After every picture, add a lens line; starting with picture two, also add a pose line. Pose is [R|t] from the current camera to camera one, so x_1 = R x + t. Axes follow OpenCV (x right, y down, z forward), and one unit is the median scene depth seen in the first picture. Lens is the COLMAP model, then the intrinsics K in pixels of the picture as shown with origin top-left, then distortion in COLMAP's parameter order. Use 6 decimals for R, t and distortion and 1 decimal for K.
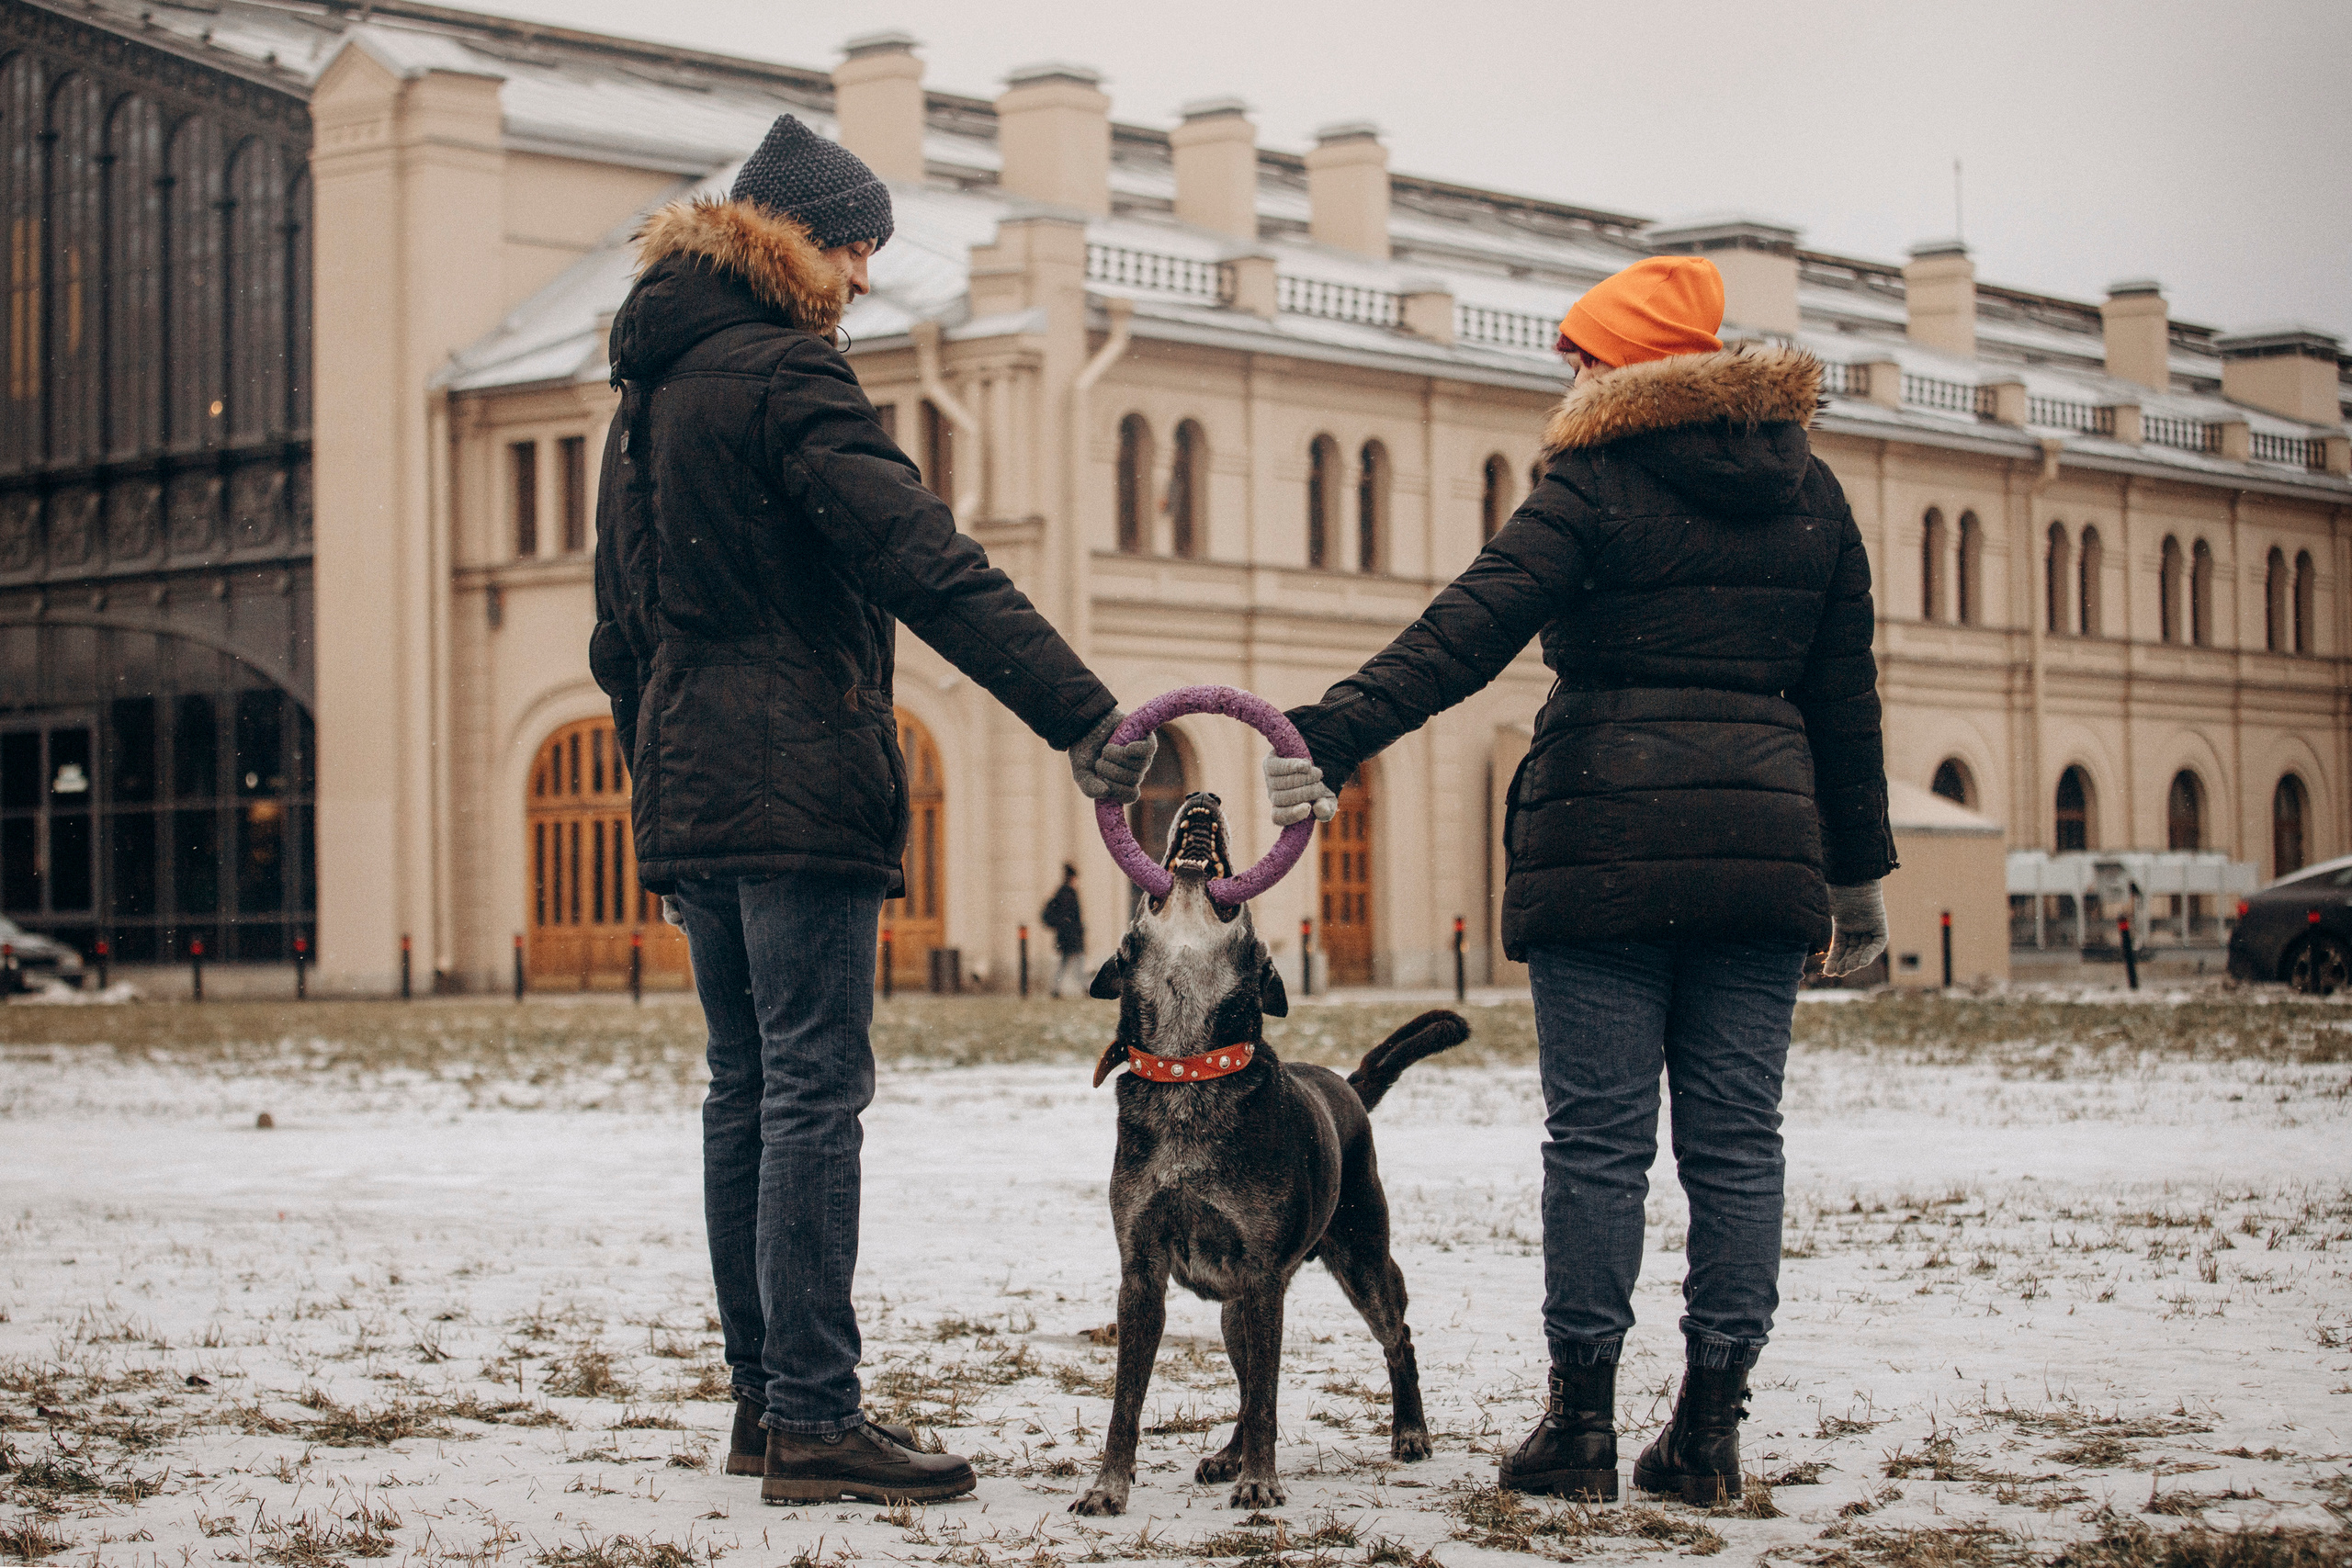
lens RADIAL K [[4811.5, 0, 1171.3], [0, 4811.5, 804.2], [0, 0, 1]] dist [-0.833537, 0.000000]
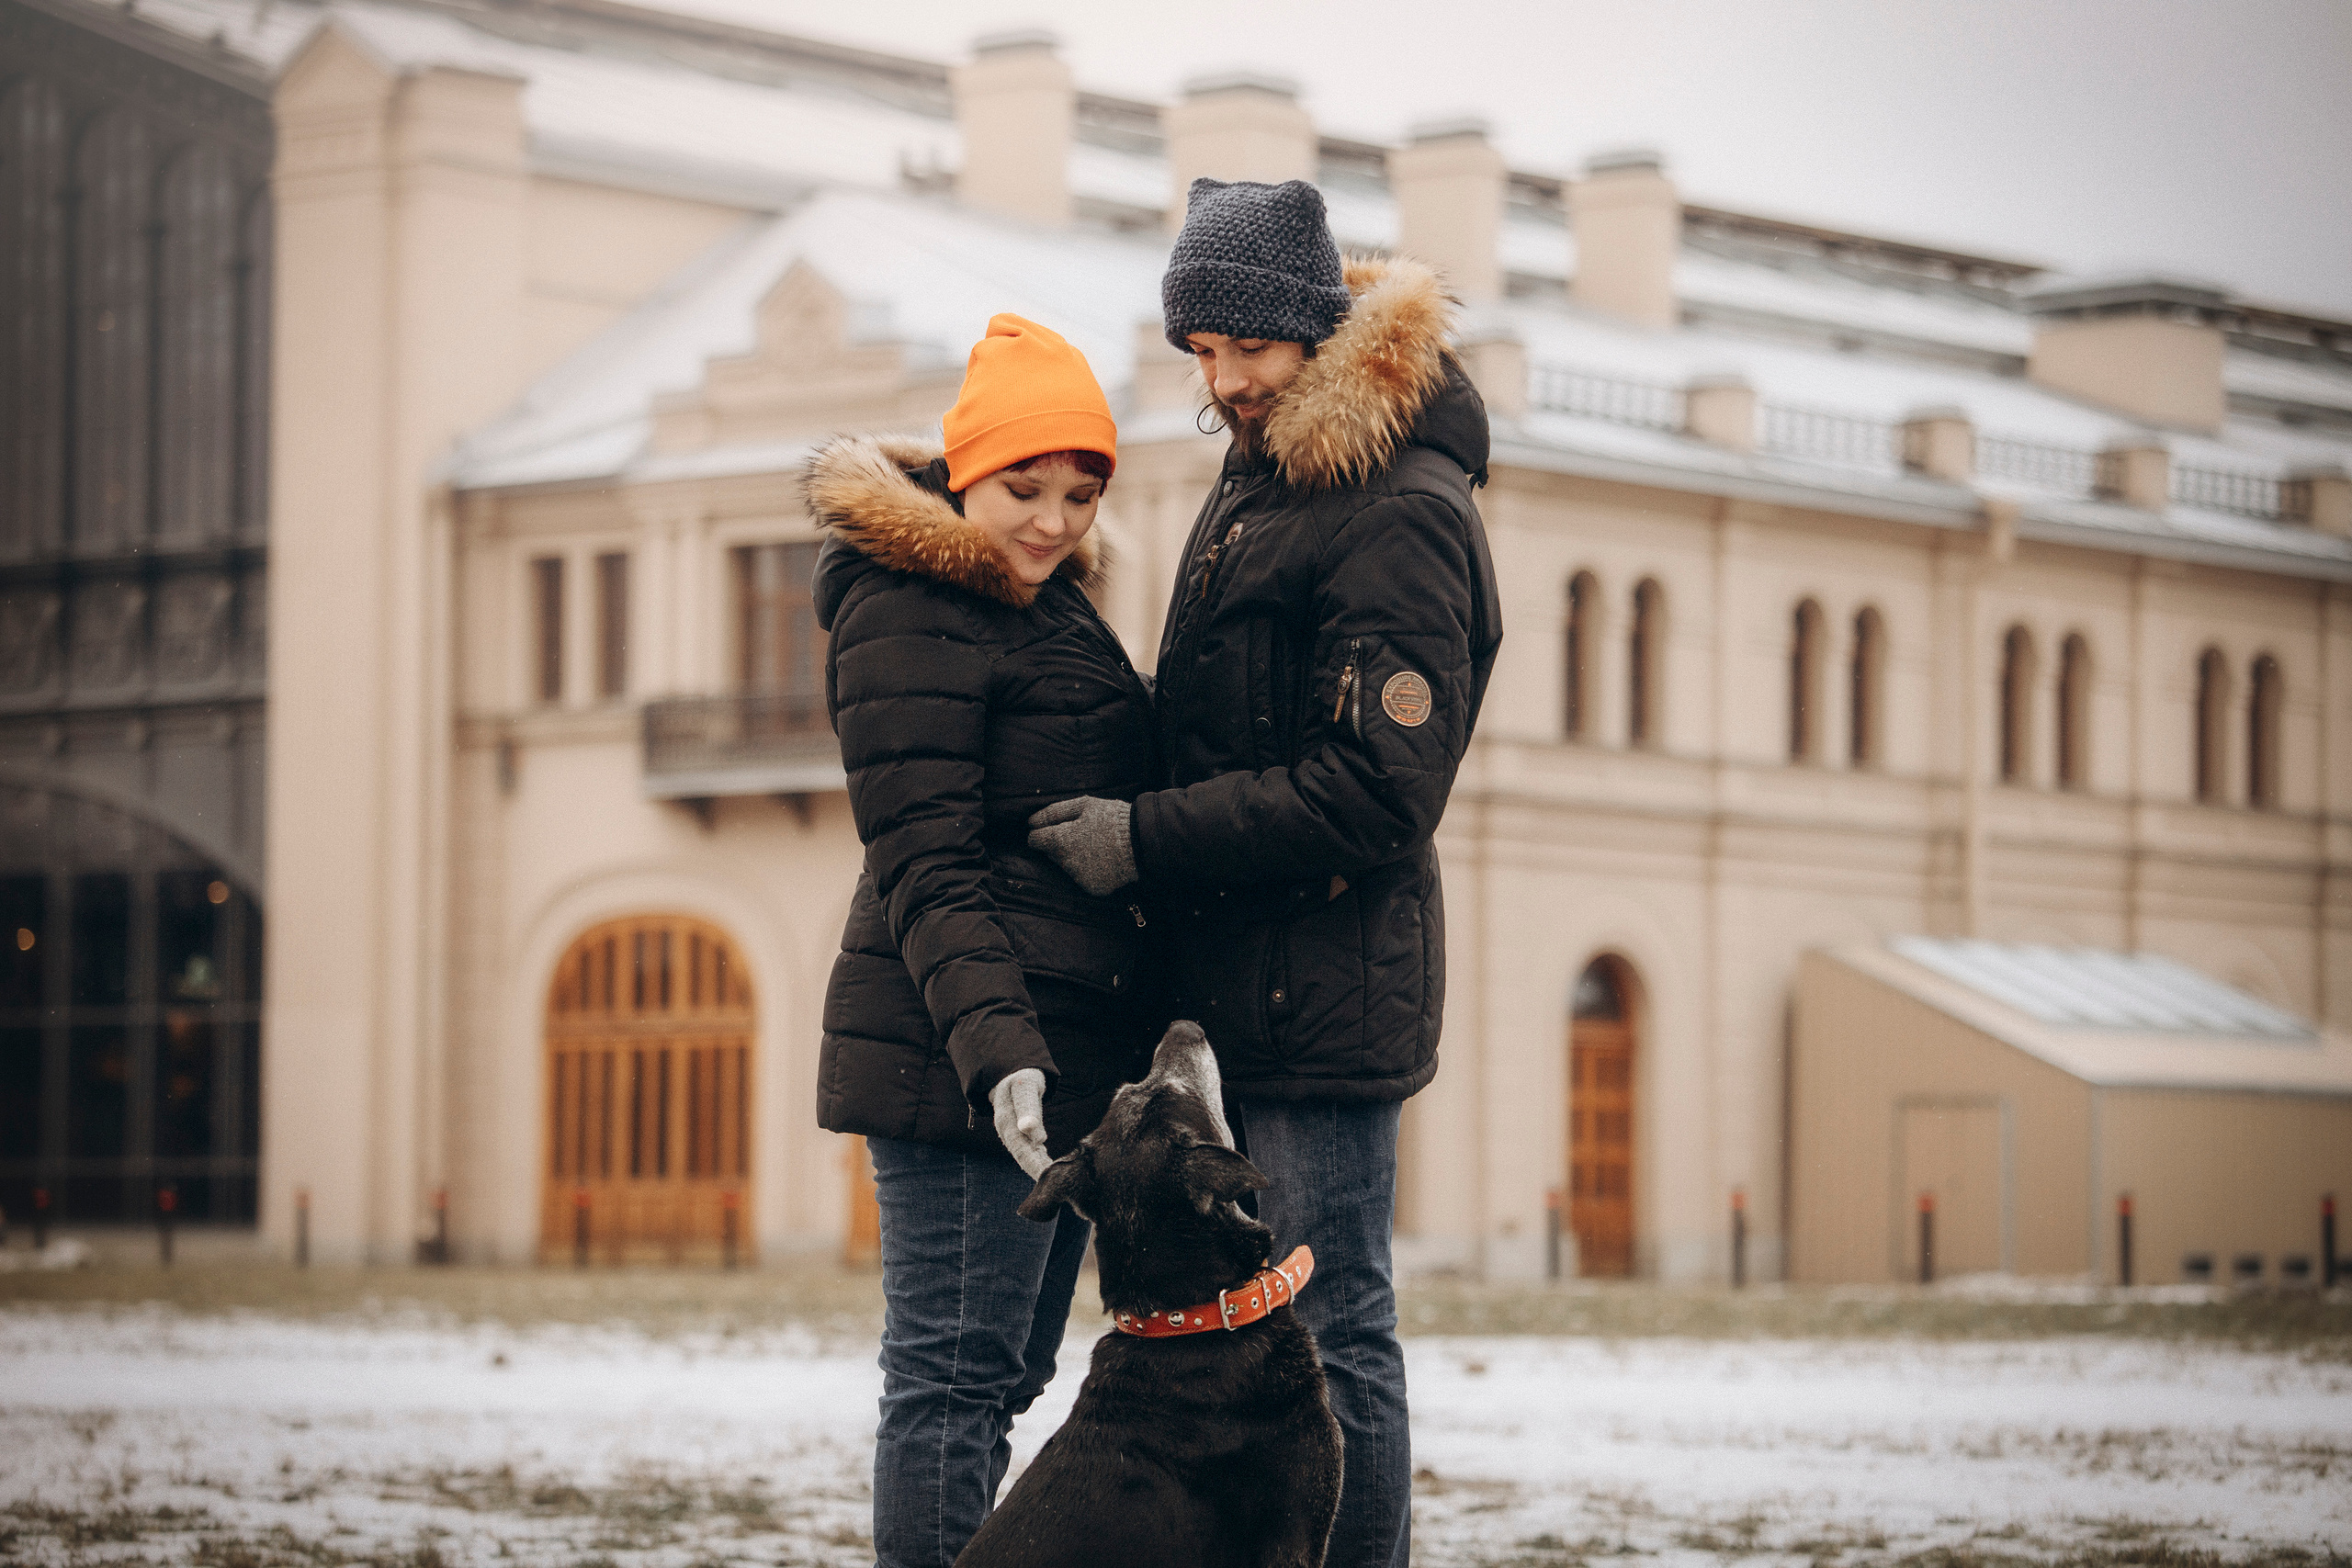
lens RADIAL K [[7748.8, 0, 1165.2], [0, 7748.8, 793.3], [0, 0, 1]] dist [0.231923, 0.000000]
pose [[0.999527, 0.020002, -0.023360, -0.005928], [-0.020736, 0.999285, -0.031618, 0.000214], [0.022711, 0.032088, 0.999227, -0.266007]]
